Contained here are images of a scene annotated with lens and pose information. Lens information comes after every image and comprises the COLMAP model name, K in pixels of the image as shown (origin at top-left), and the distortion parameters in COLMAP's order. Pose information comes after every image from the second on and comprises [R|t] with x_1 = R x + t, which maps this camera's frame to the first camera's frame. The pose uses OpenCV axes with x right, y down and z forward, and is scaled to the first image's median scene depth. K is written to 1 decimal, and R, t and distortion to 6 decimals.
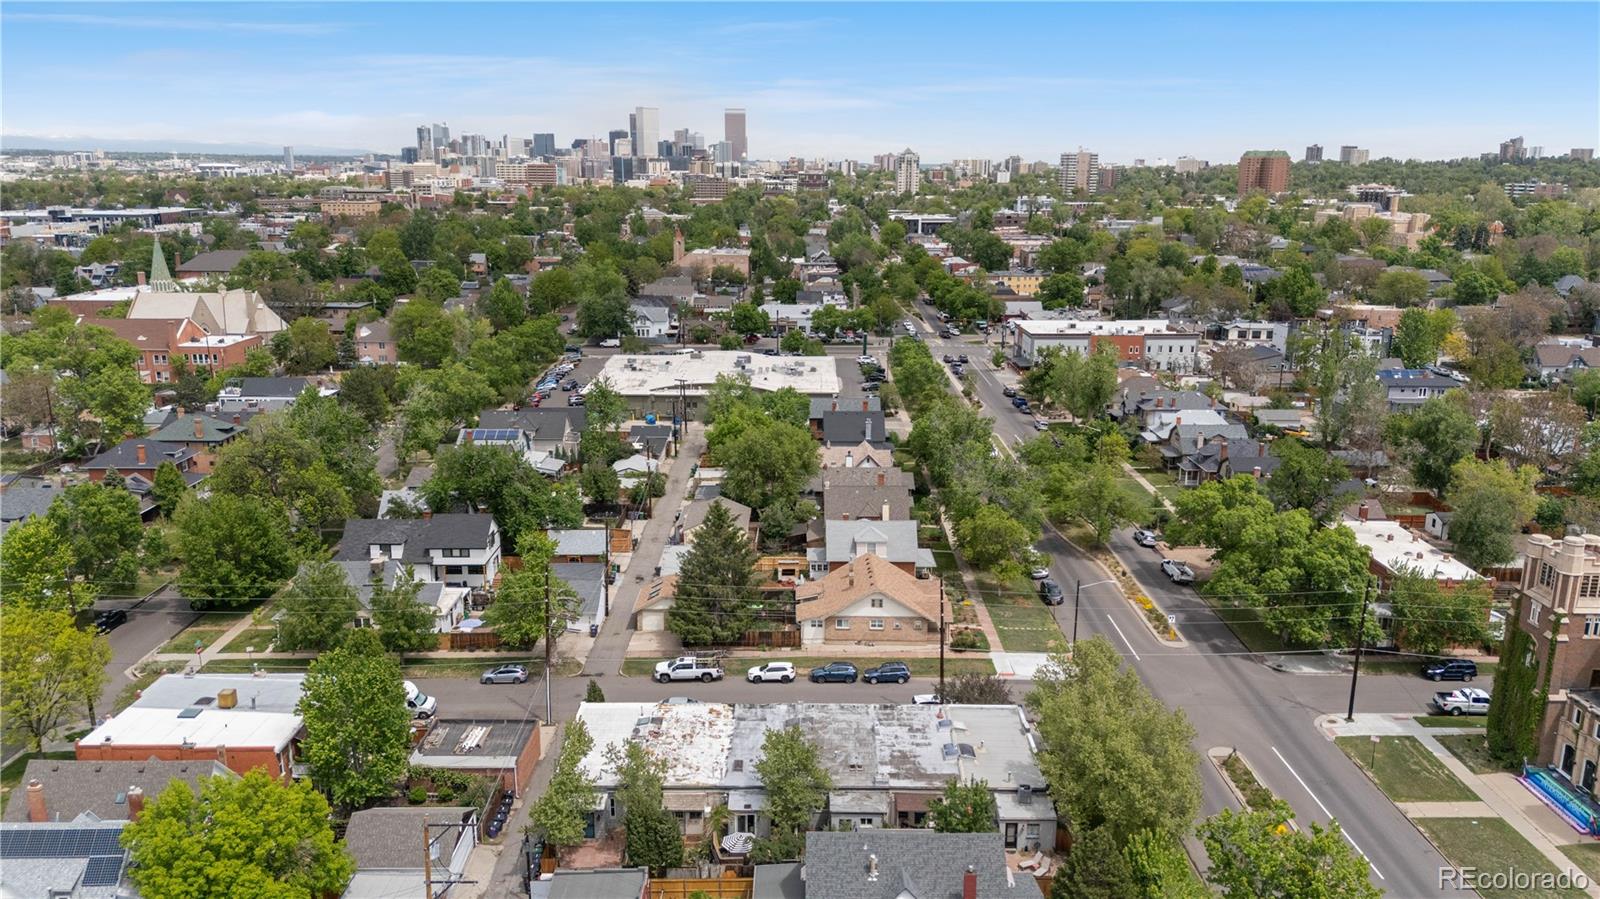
lens RADIAL K [[1163.3, 0, 795.0], [0, 1163.3, 419.4], [0, 0, 1]] dist [0.085110, -0.120245]
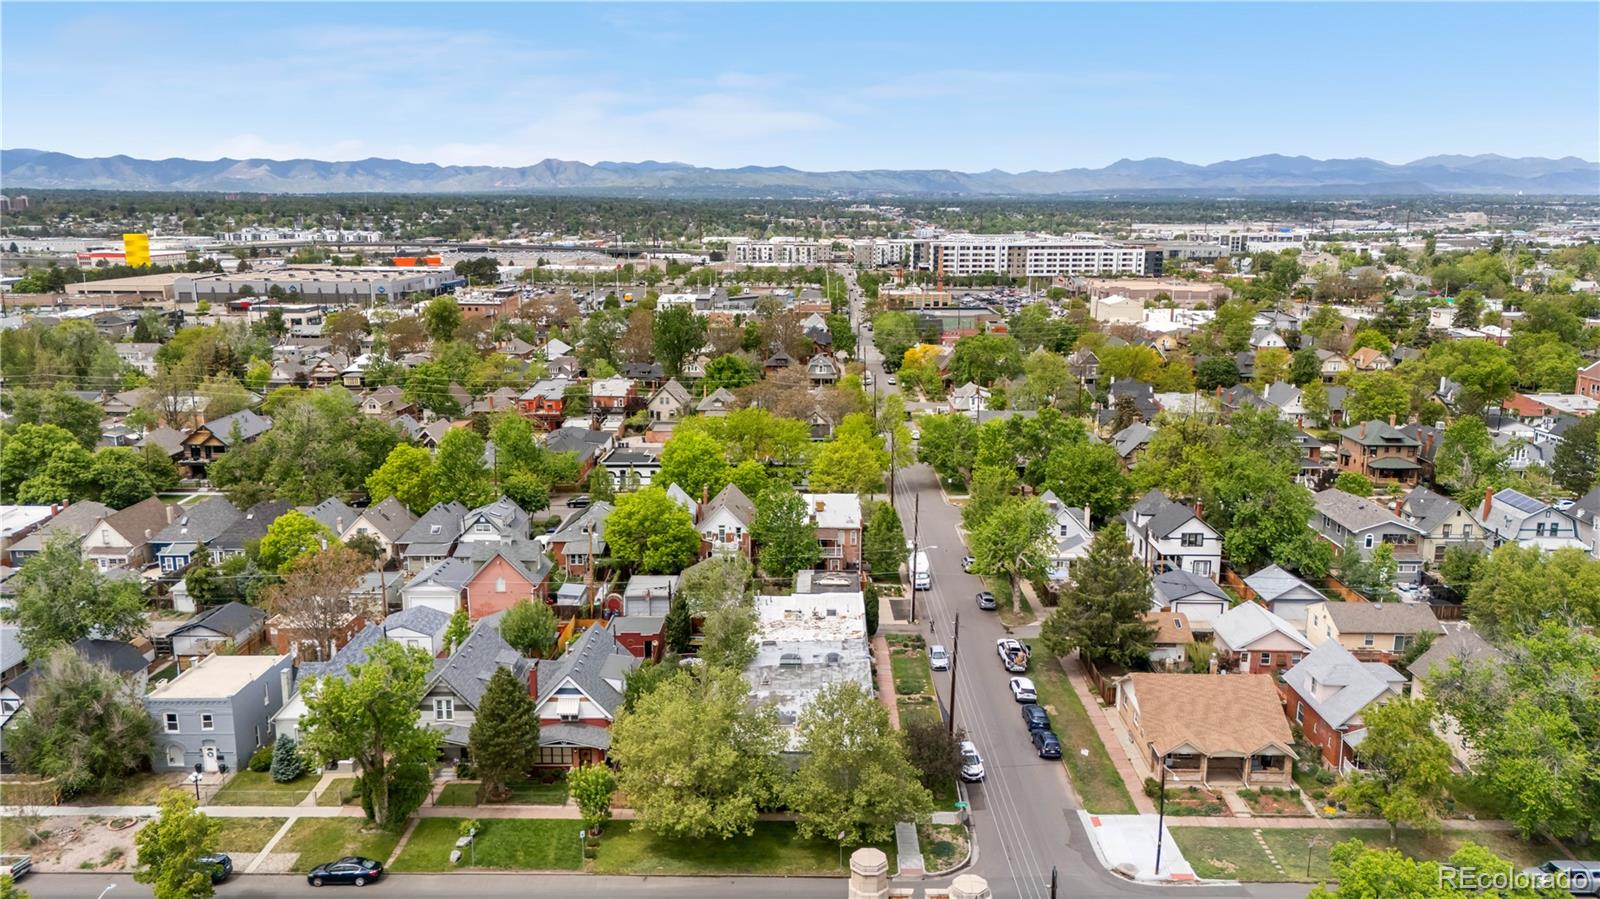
lens RADIAL K [[1160.6, 0, 796.2], [0, 1160.6, 398.4], [0, 0, 1]] dist [0.079473, -0.118188]
pose [[-0.027177, 0.155569, -0.987451, 0.735563], [-0.212370, 0.964368, 0.157778, -0.103922], [0.976811, 0.213993, 0.006830, 0.612327]]
